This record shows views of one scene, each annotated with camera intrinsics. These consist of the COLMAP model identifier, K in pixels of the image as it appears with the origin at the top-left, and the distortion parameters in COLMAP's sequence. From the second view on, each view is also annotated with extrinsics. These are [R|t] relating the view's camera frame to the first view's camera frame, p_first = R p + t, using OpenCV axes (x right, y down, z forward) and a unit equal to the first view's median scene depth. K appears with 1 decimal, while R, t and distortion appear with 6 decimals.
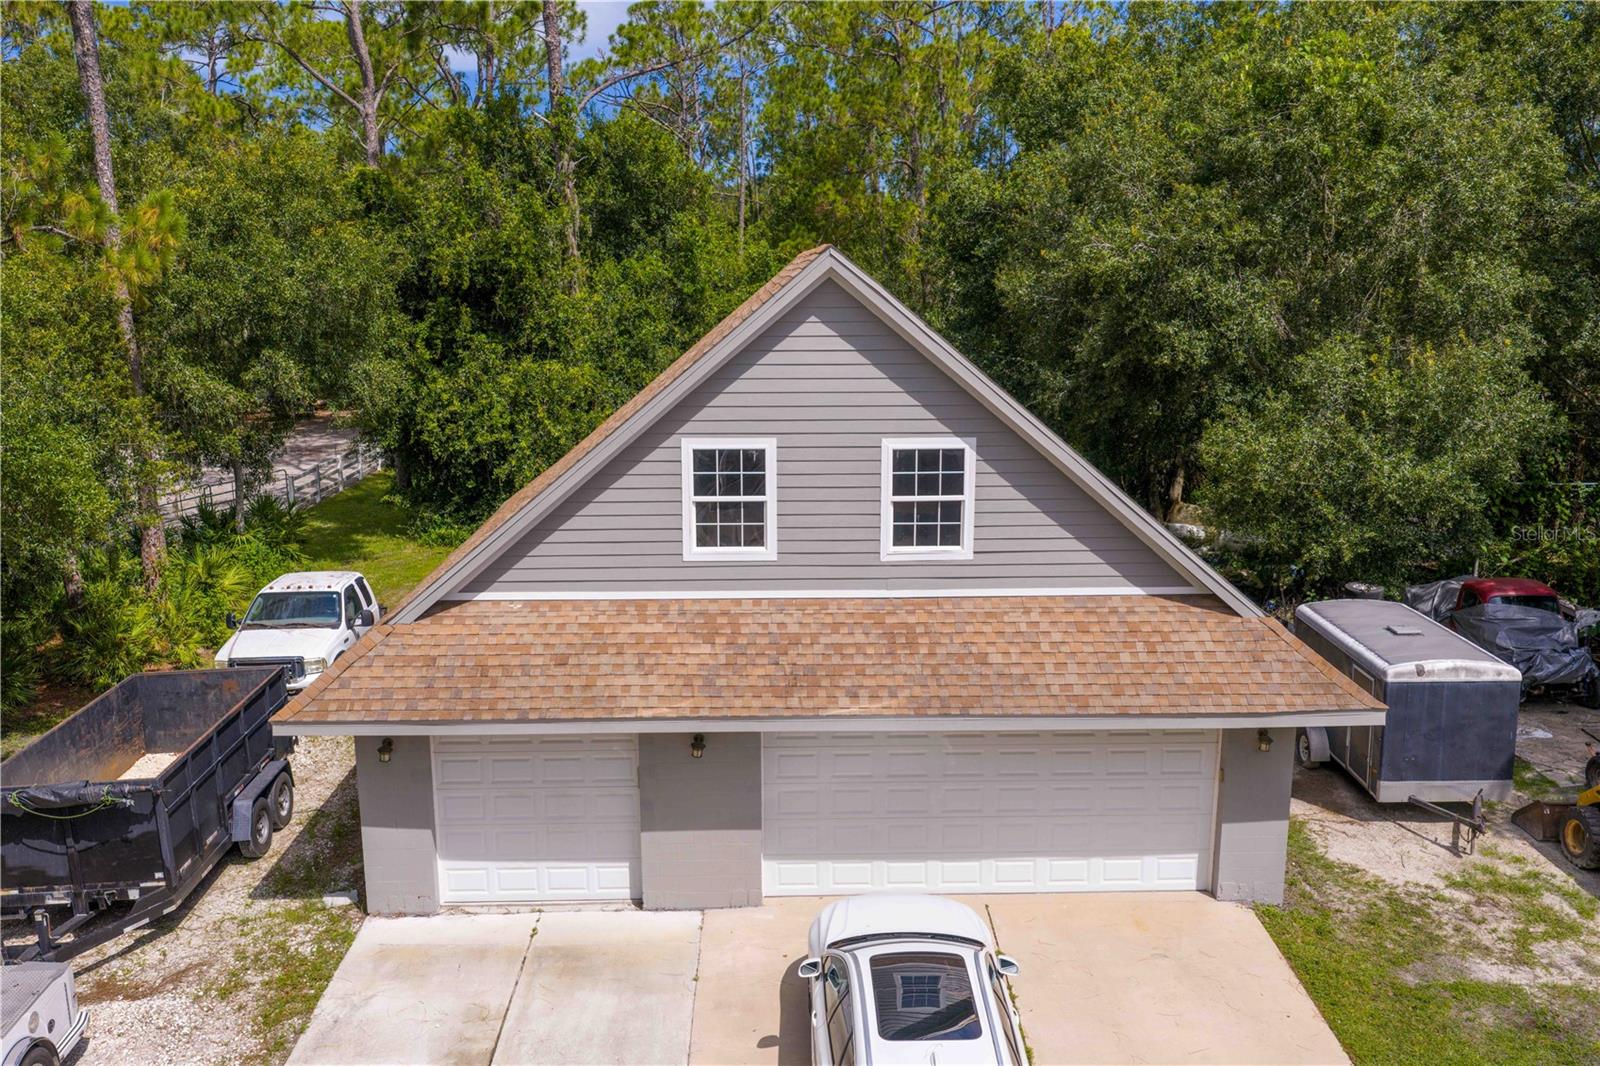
lens RADIAL K [[1337.6, 0, 805.1], [0, 1337.6, 523.4], [0, 0, 1]] dist [0.005240, -0.013150]
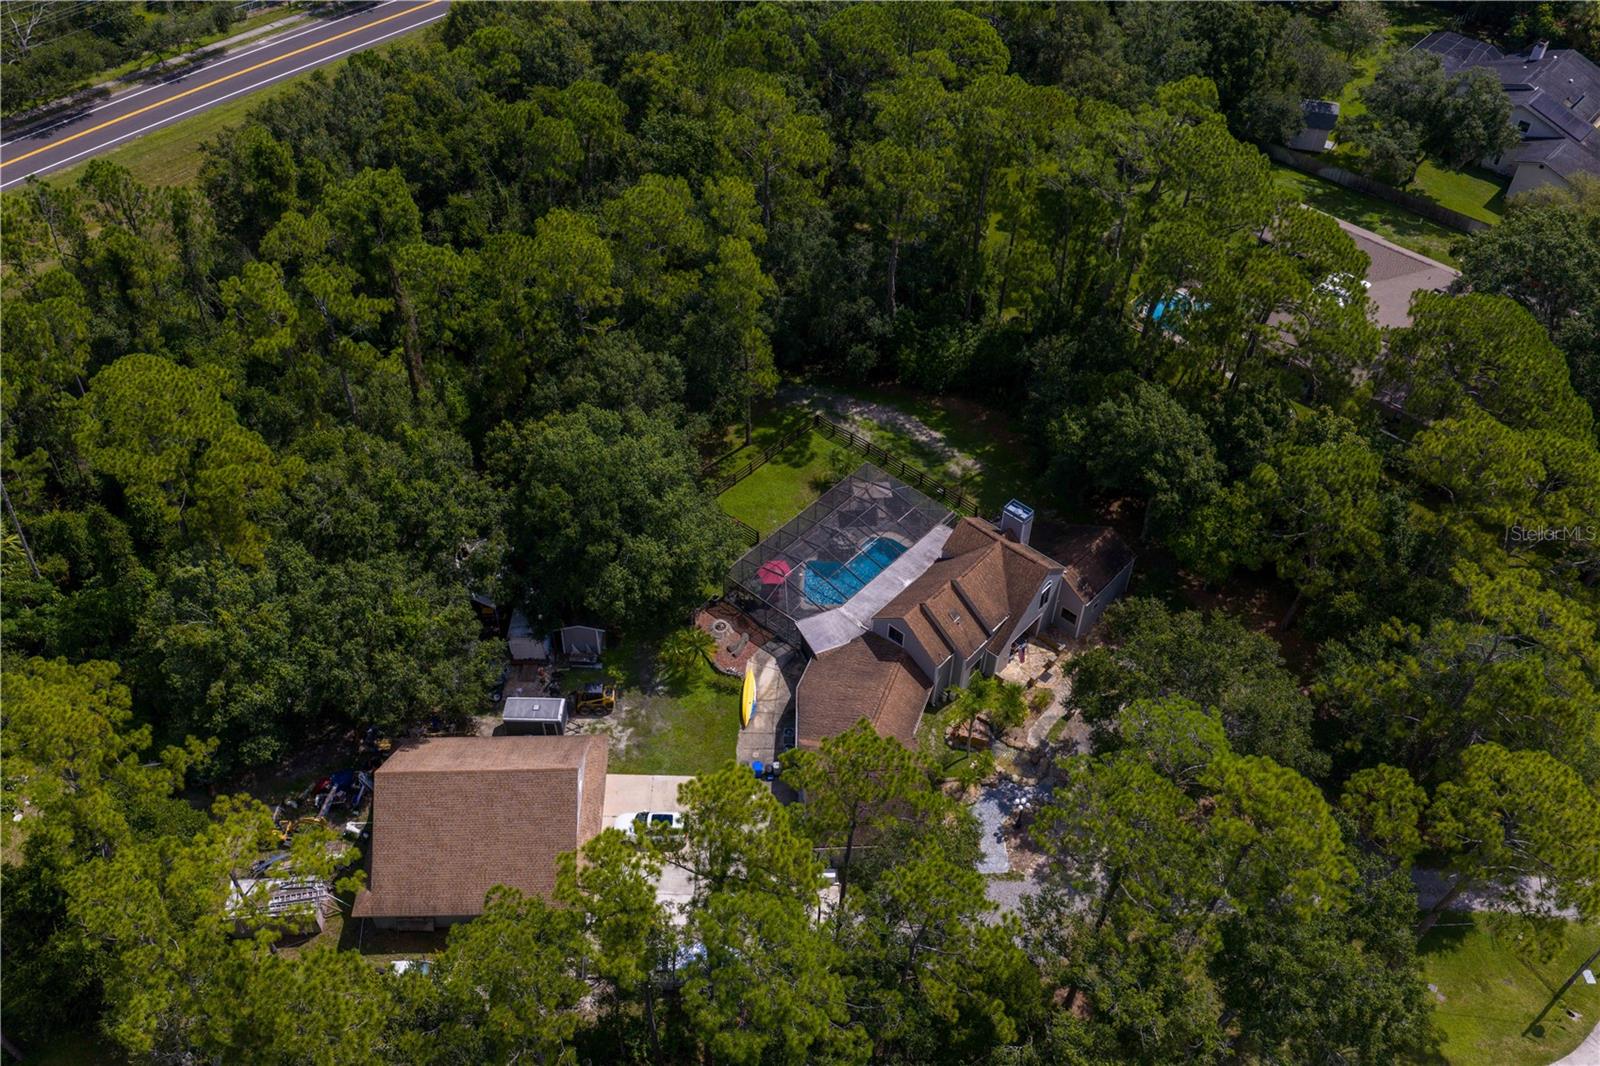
lens RADIAL K [[1318.0, 0, 803.9], [0, 1318.0, 535.2], [0, 0, 1]] dist [0.006634, -0.017987]
pose [[-0.005655, -0.699162, 0.714940, -2.828904], [0.183788, 0.702046, 0.688006, -3.938443], [-0.982950, 0.135288, 0.124528, -0.592082]]
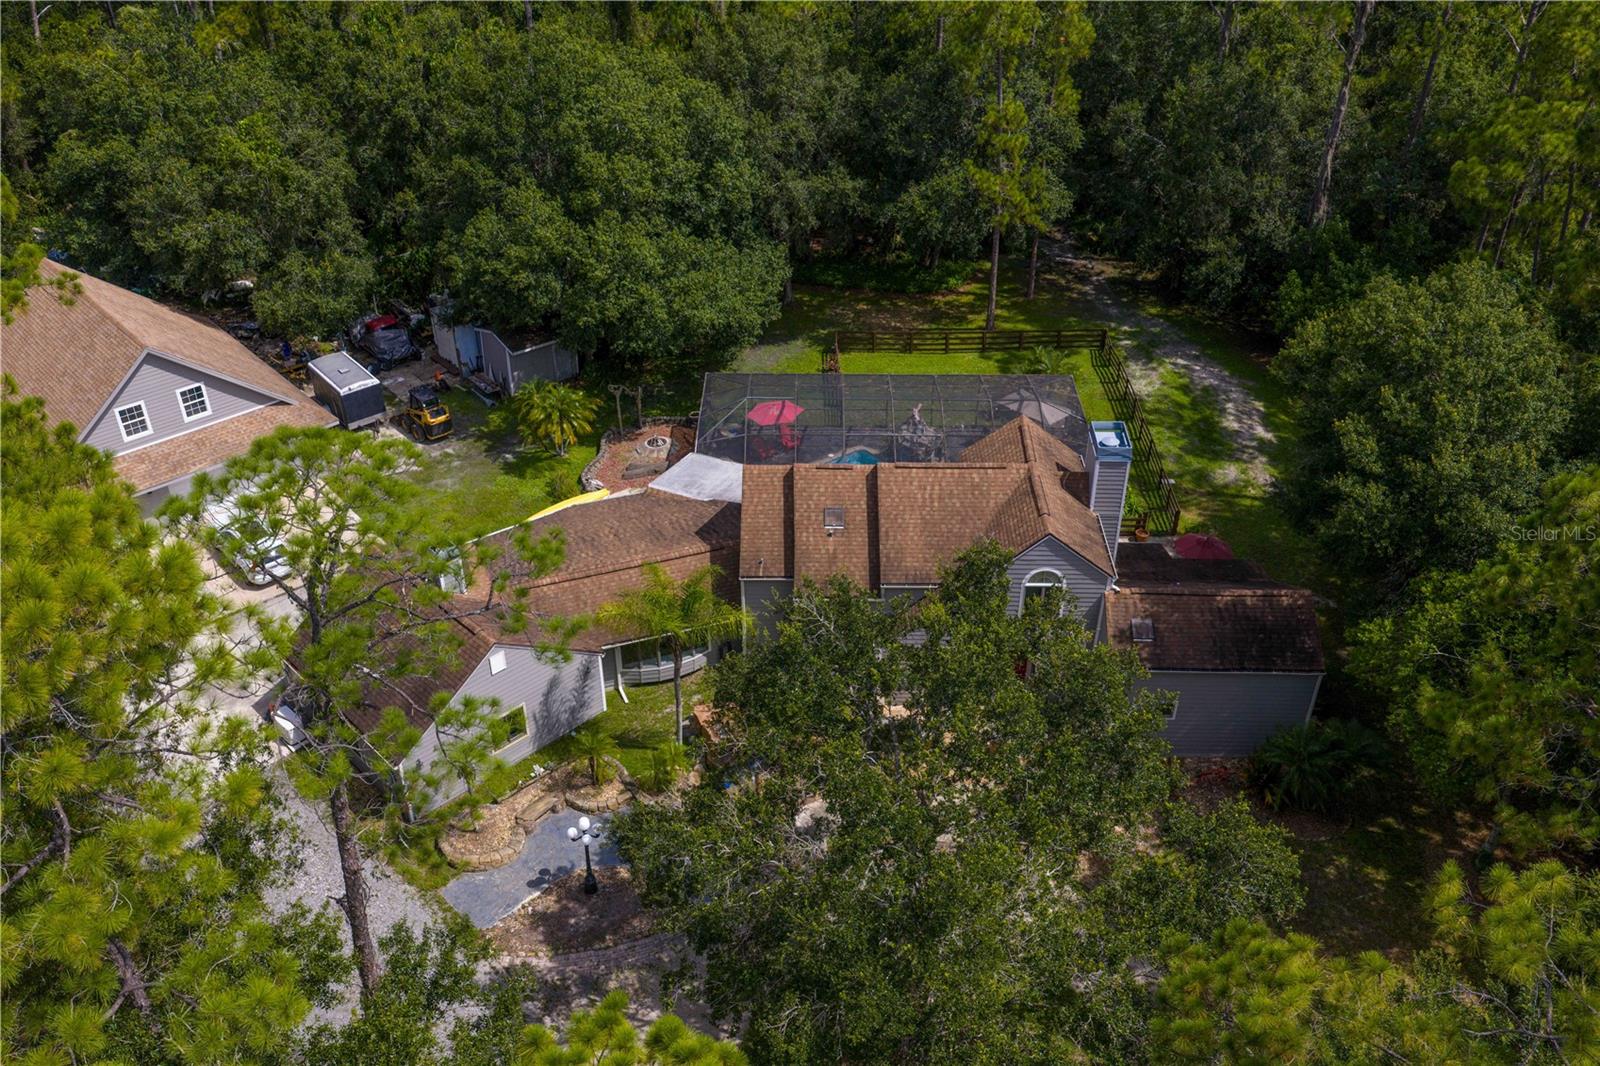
lens RADIAL K [[1318.0, 0, 803.9], [0, 1318.0, 535.2], [0, 0, 1]] dist [0.006634, -0.017987]
pose [[0.754867, -0.367816, 0.543034, -0.667774], [0.123917, 0.893021, 0.432618, -0.953638], [-0.644065, -0.259278, 0.719691, -2.437811]]
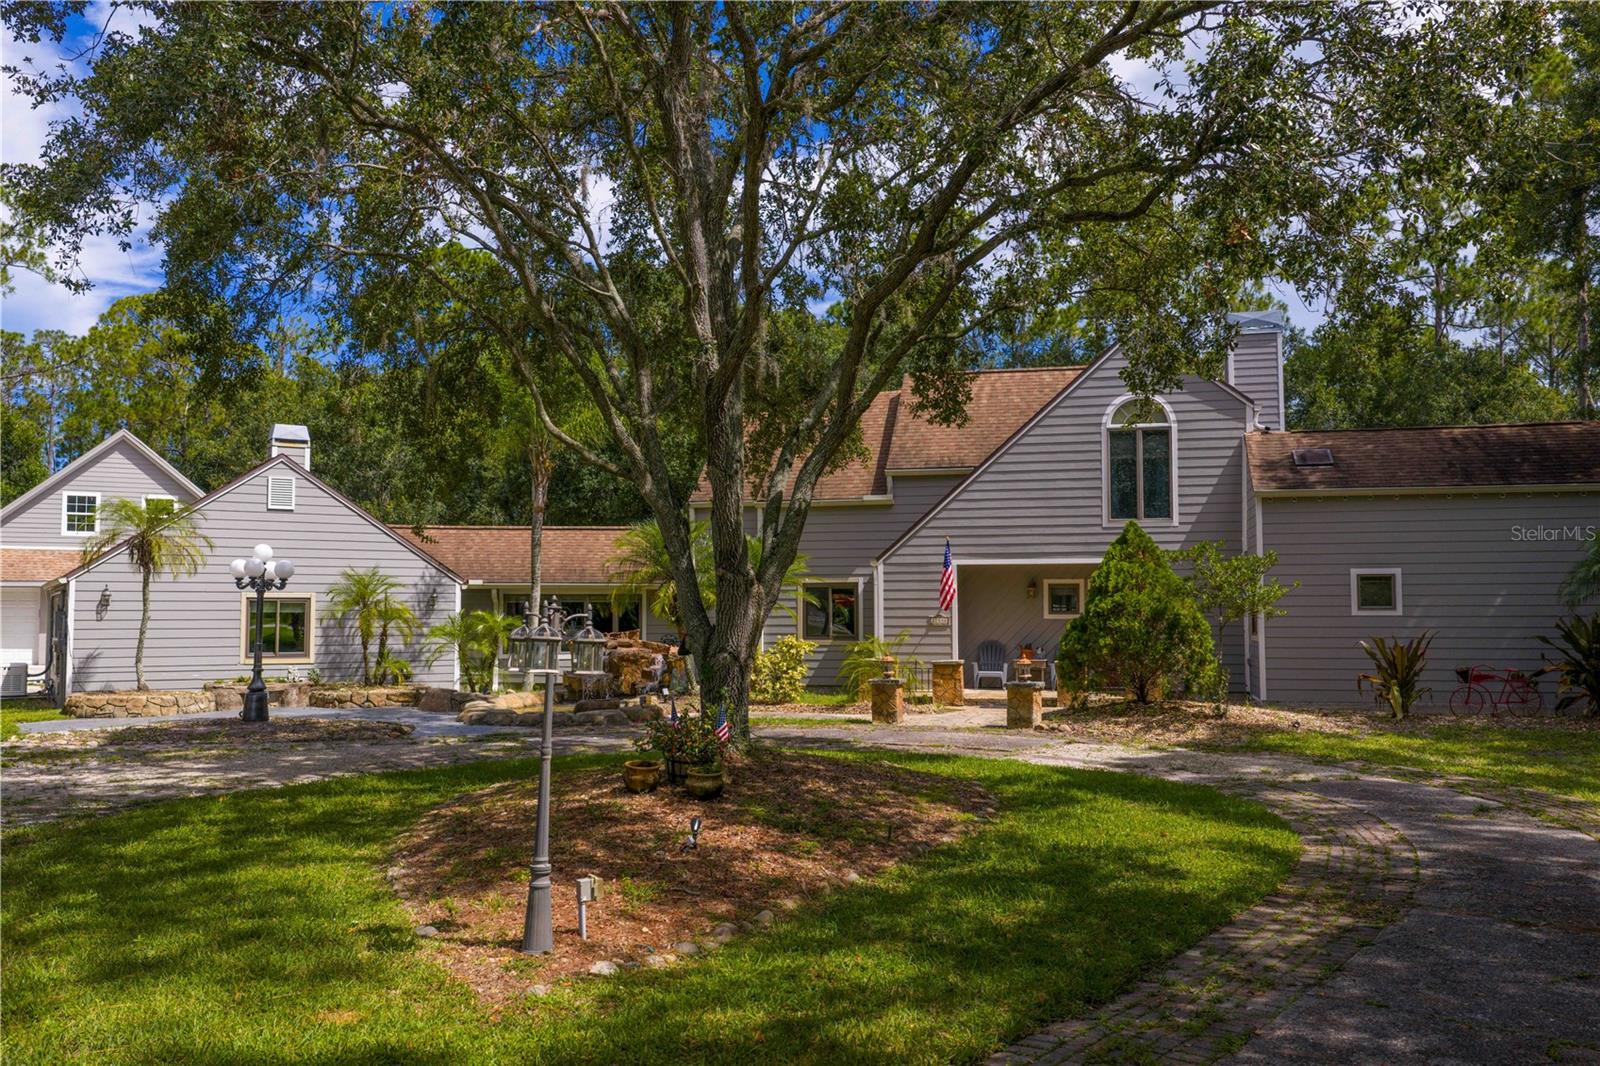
lens RADIAL K [[1318.0, 0, 803.9], [0, 1318.0, 535.2], [0, 0, 1]] dist [0.006634, -0.017987]
pose [[0.878315, 0.028865, 0.477210, -0.042721], [0.090786, 0.969943, -0.225764, 0.777572], [-0.469383, 0.241616, 0.849294, -2.025722]]
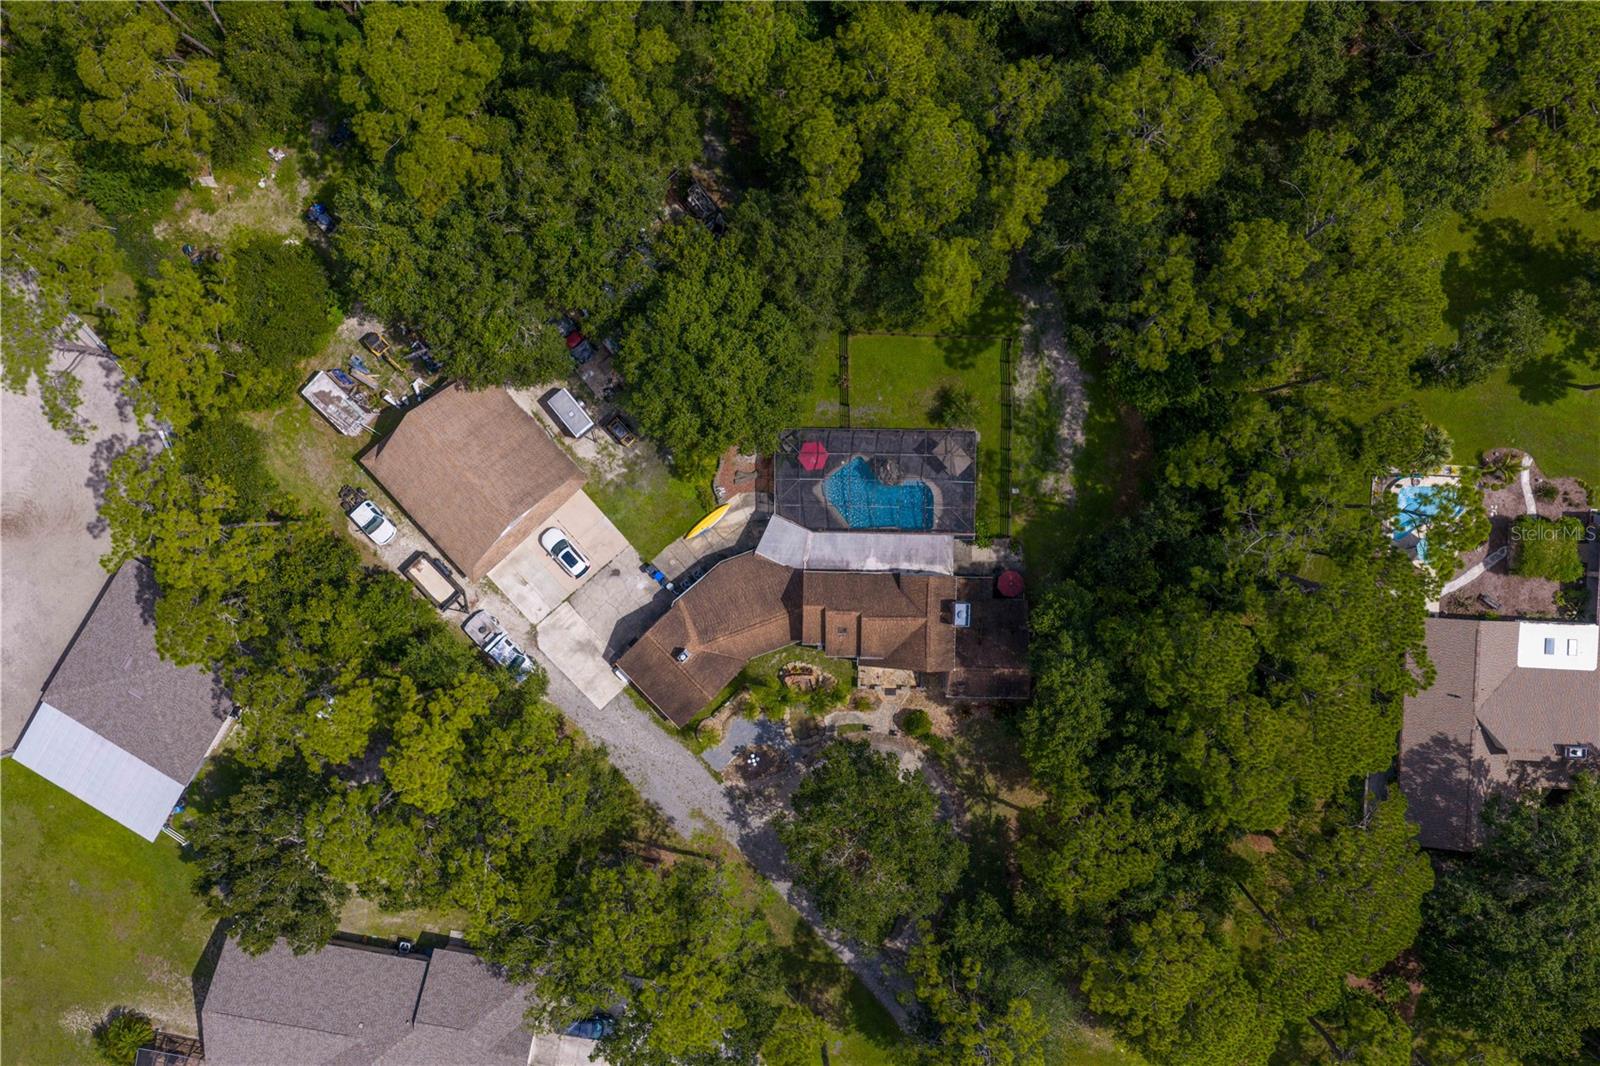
lens RADIAL K [[1337.6, 0, 805.1], [0, 1337.6, 523.4], [0, 0, 1]] dist [0.005240, -0.013150]
pose [[0.754900, -0.655812, 0.006055, 1.065139], [0.126191, 0.154305, 0.979932, -6.403466], [-0.643585, -0.738986, 0.199242, -1.289873]]
